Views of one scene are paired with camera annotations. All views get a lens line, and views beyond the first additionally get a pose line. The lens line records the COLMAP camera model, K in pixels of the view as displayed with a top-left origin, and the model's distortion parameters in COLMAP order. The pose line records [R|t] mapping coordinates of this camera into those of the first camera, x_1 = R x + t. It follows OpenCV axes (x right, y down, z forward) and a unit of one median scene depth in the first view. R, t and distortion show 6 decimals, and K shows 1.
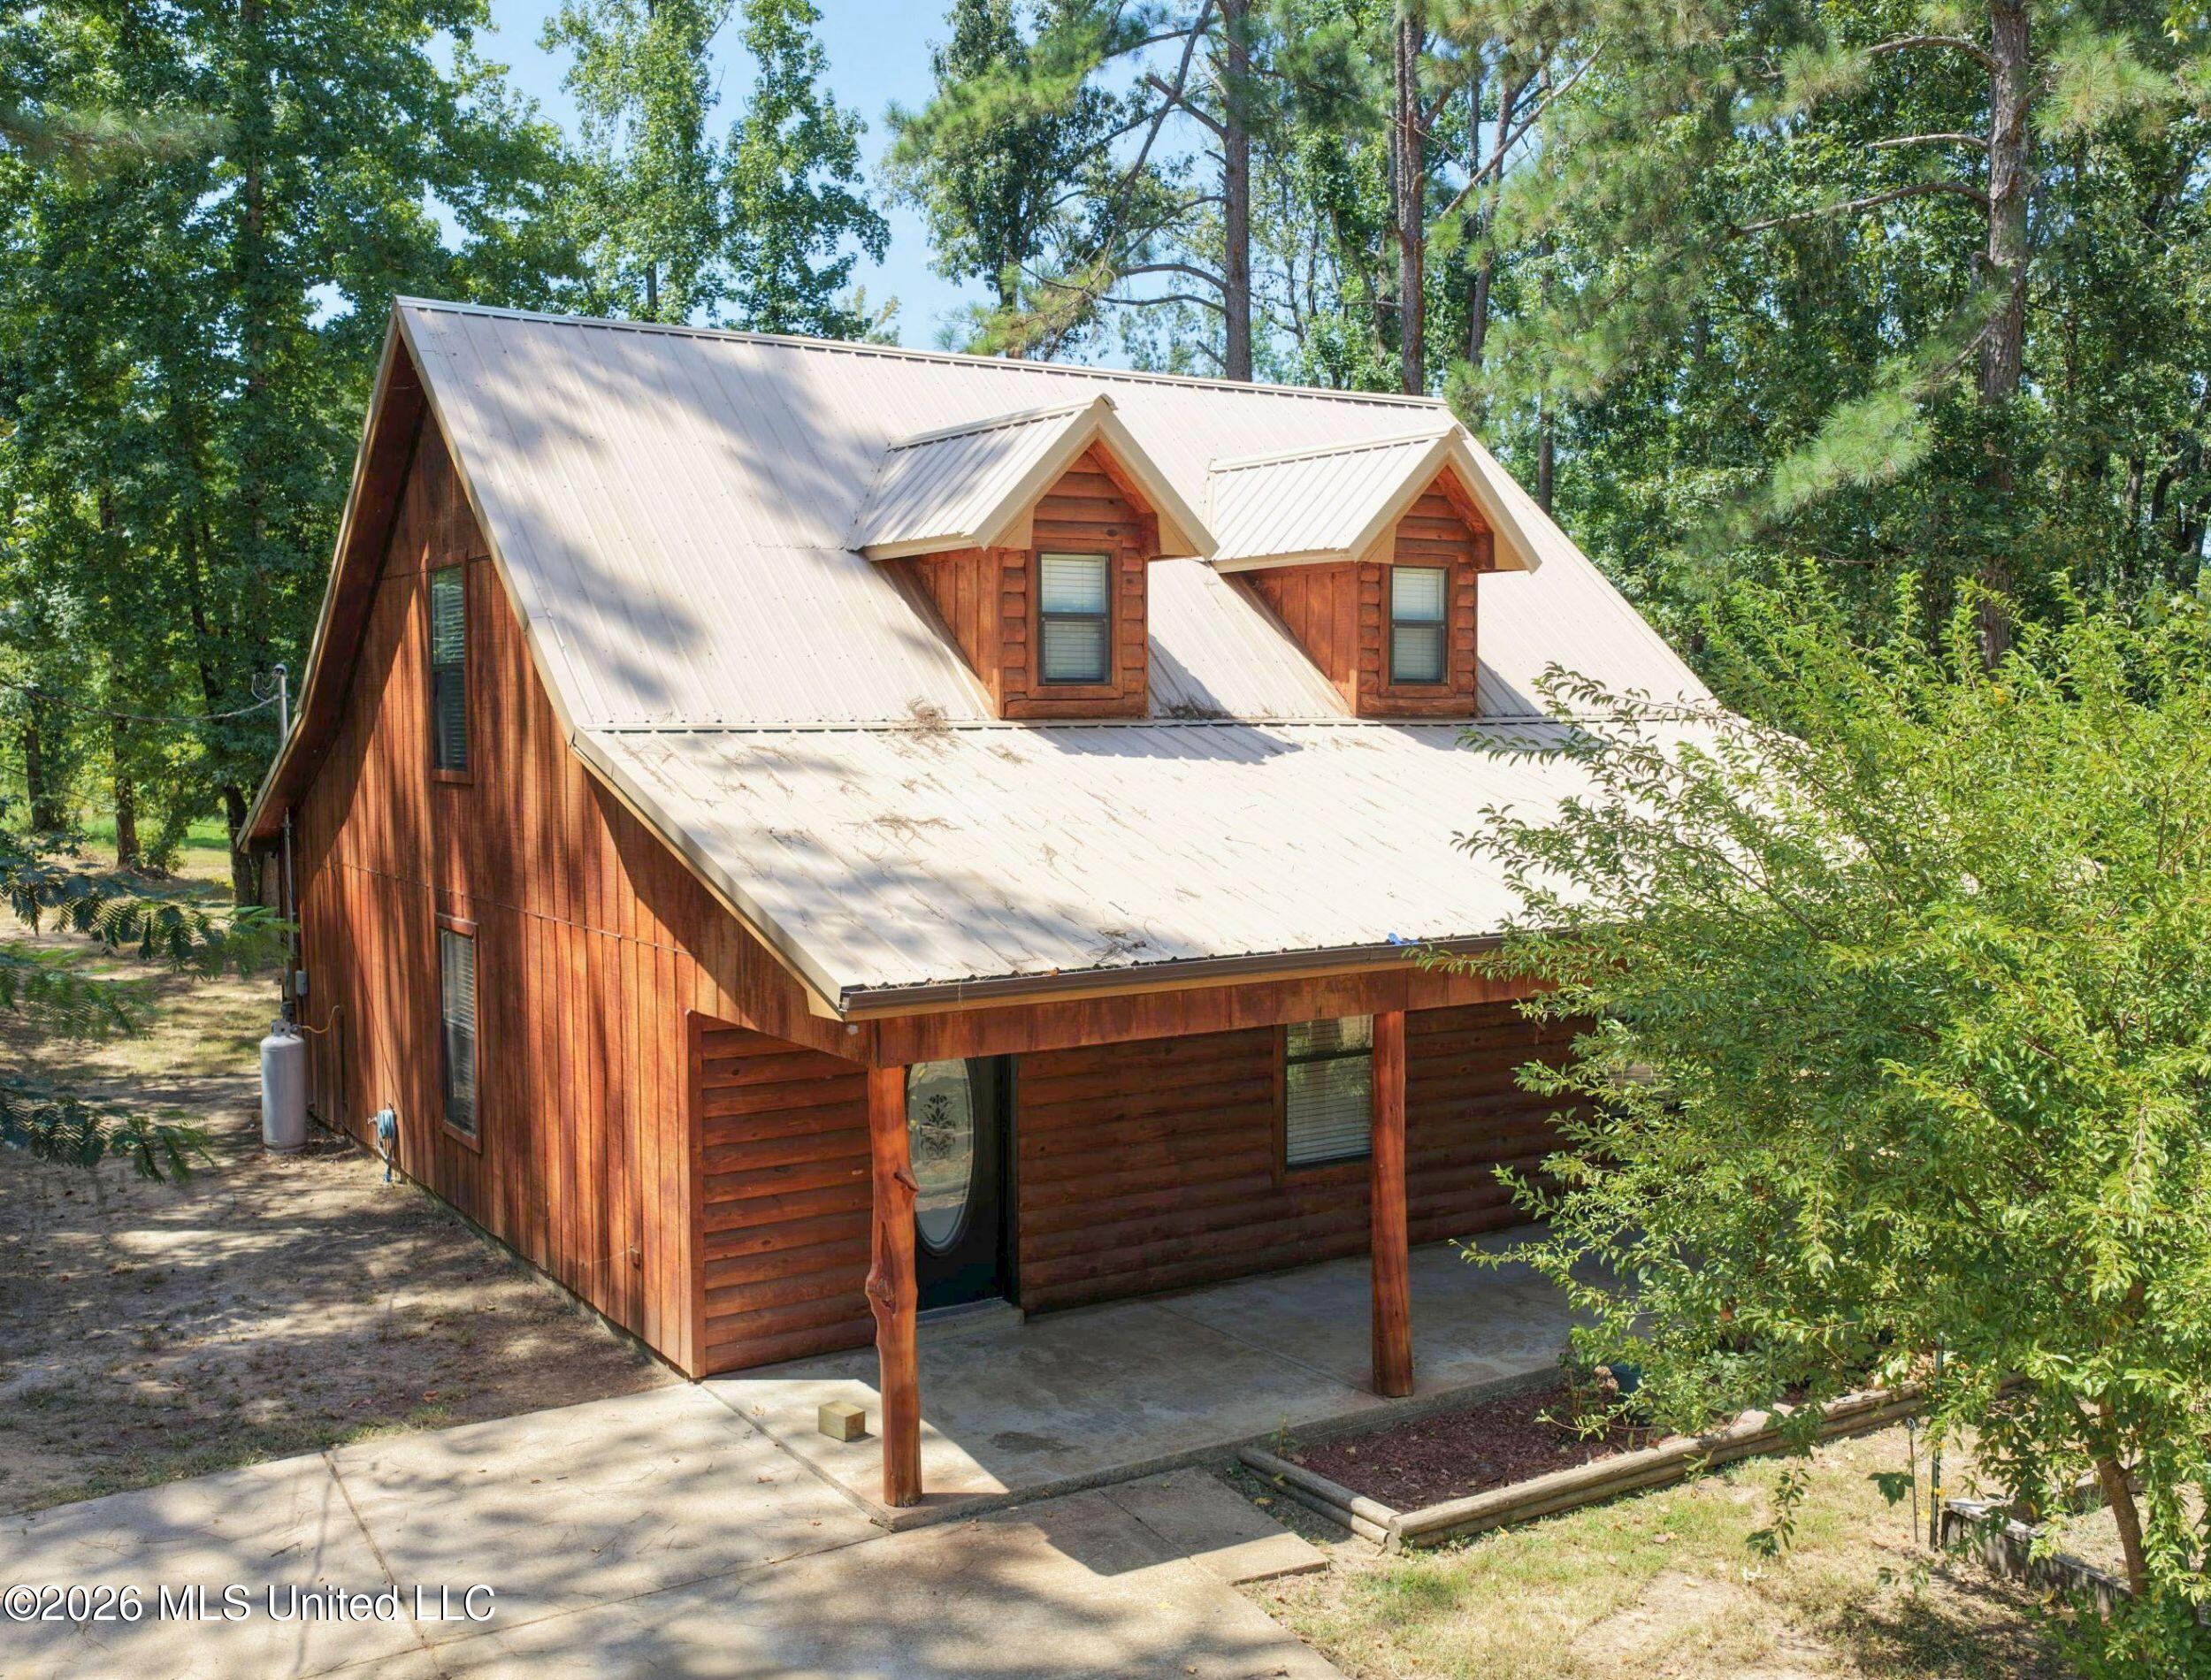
lens RADIAL K [[2097.9, 0, 1148.9], [0, 2097.9, 846.8], [0, 0, 1]] dist [-0.026167, 0.063041]
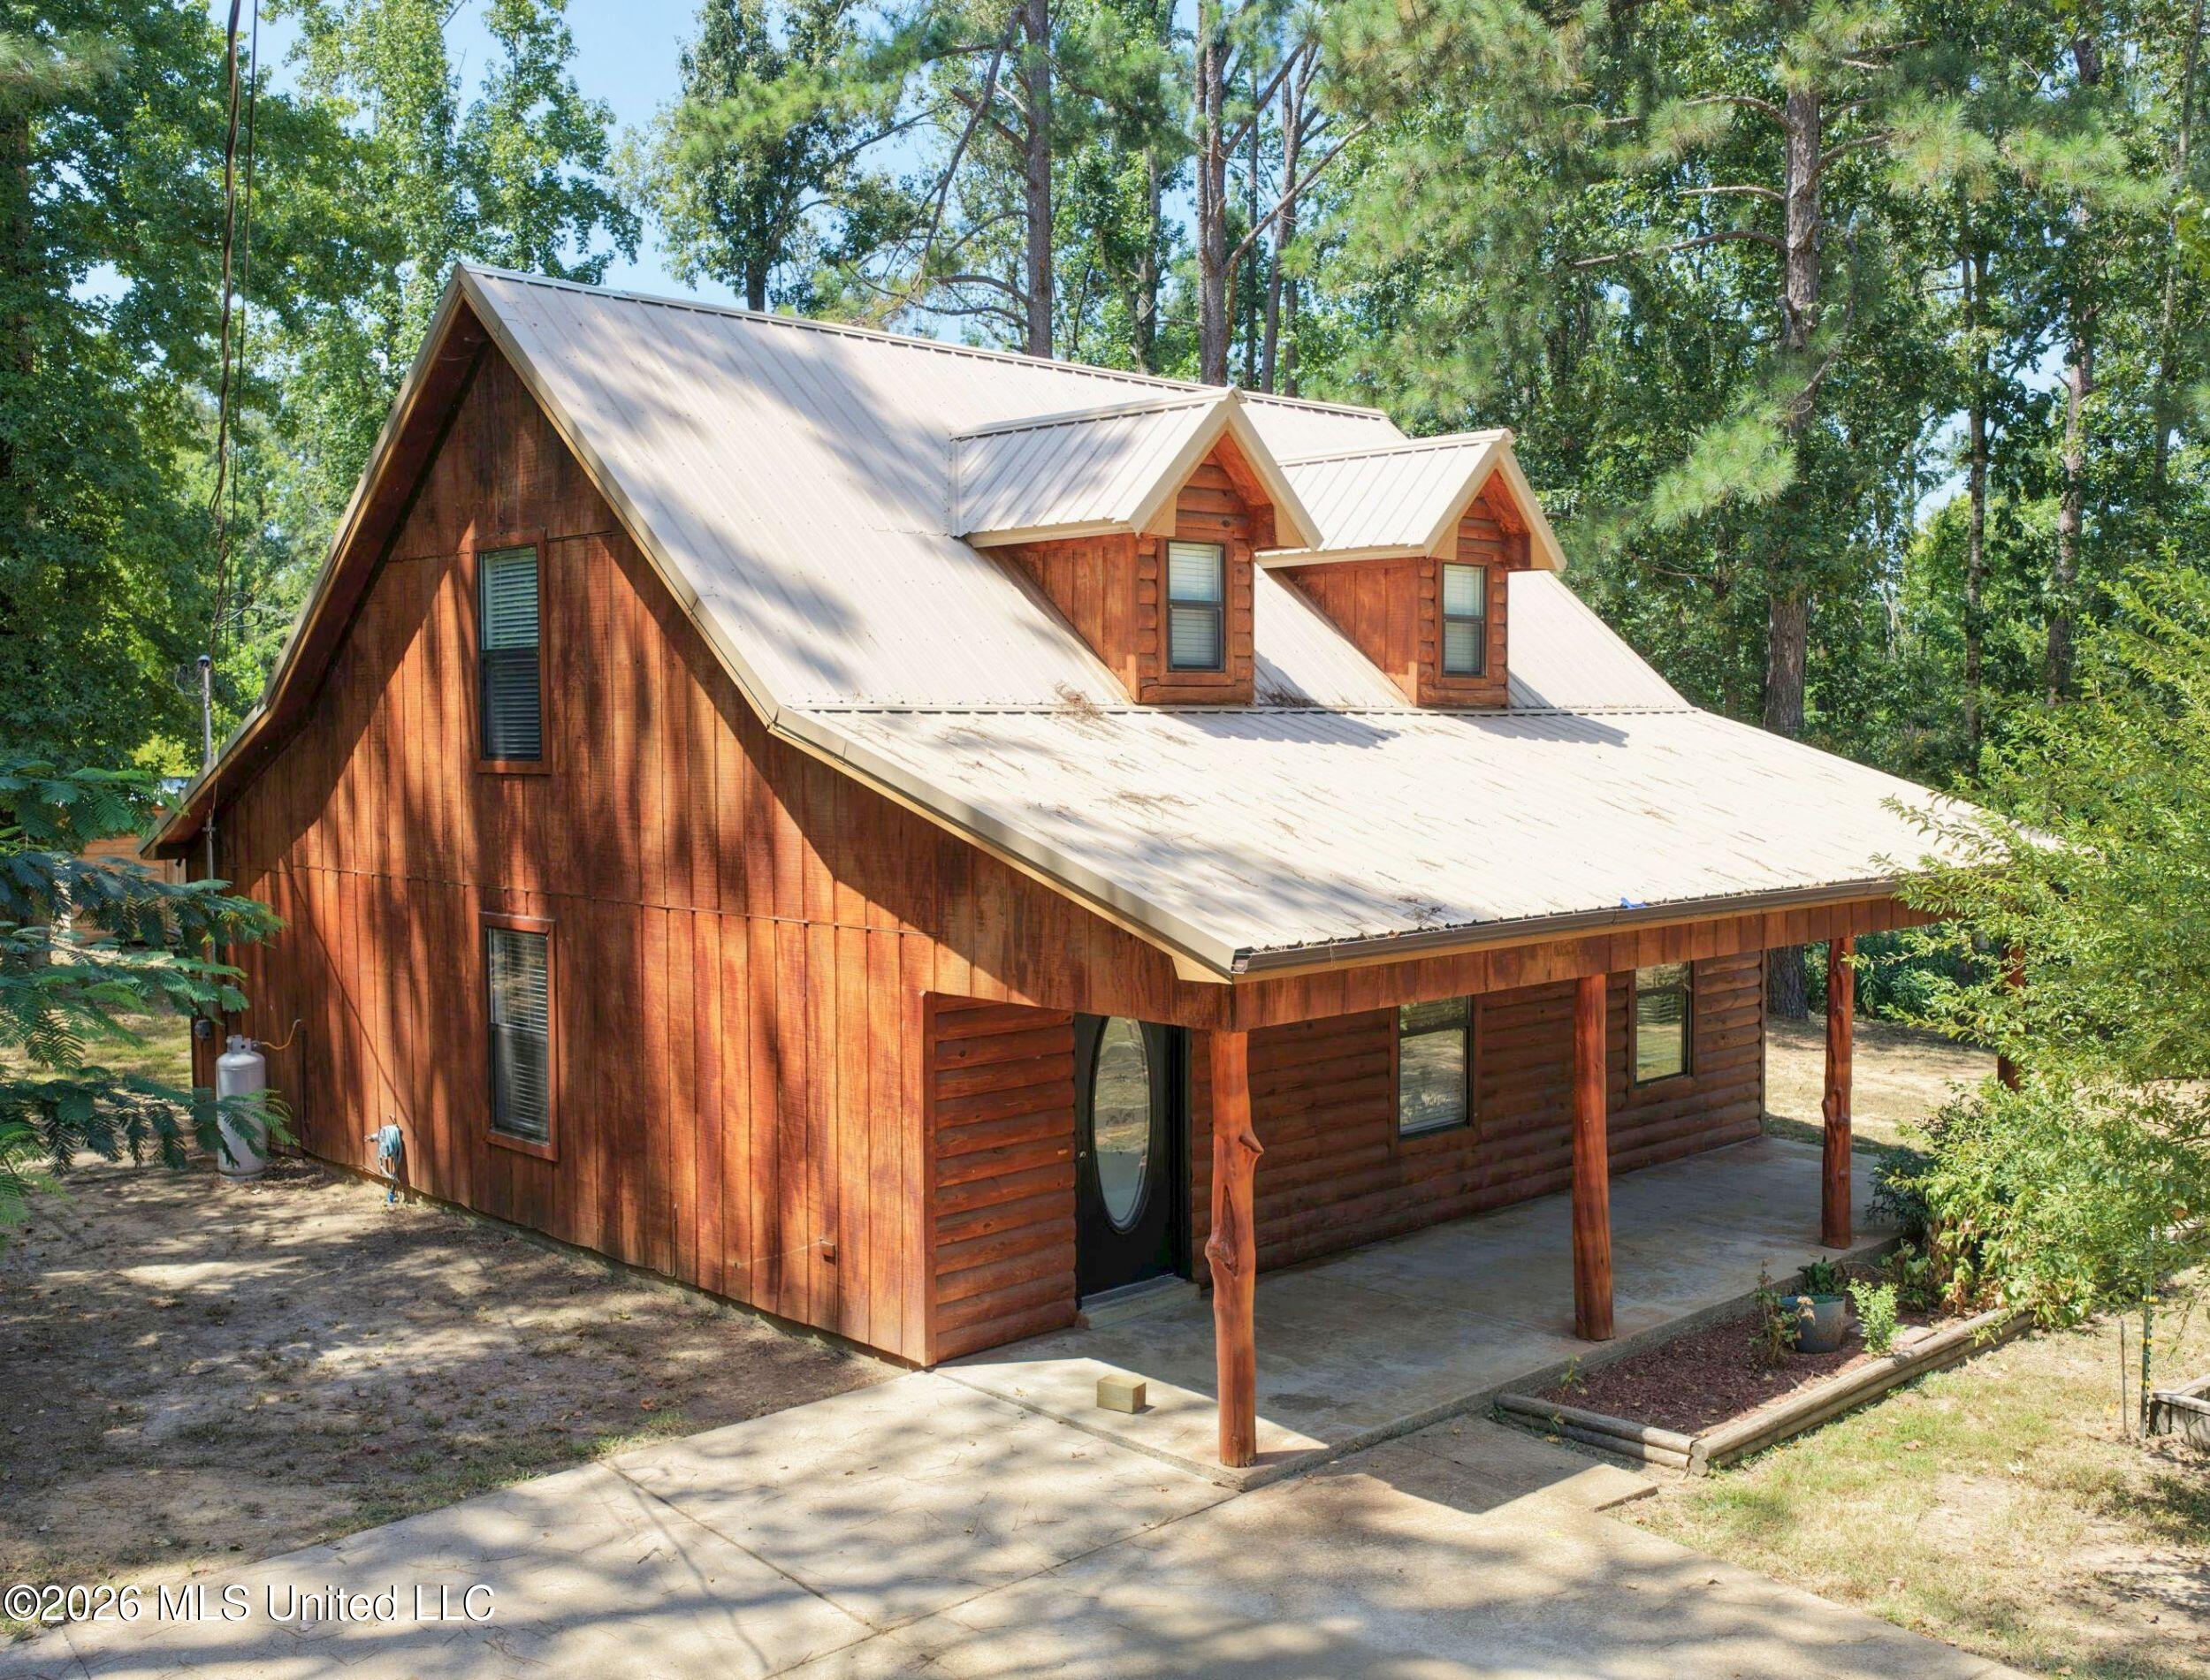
lens RADIAL K [[2080.5, 0, 1187.5], [0, 2080.5, 840.0], [0, 0, 1]] dist [-0.002244, 0.009096]
pose [[0.976775, -0.011874, 0.213937, -0.271514], [0.014924, 0.999809, -0.012646, 0.018400], [-0.213746, 0.015545, 0.976766, 0.014374]]
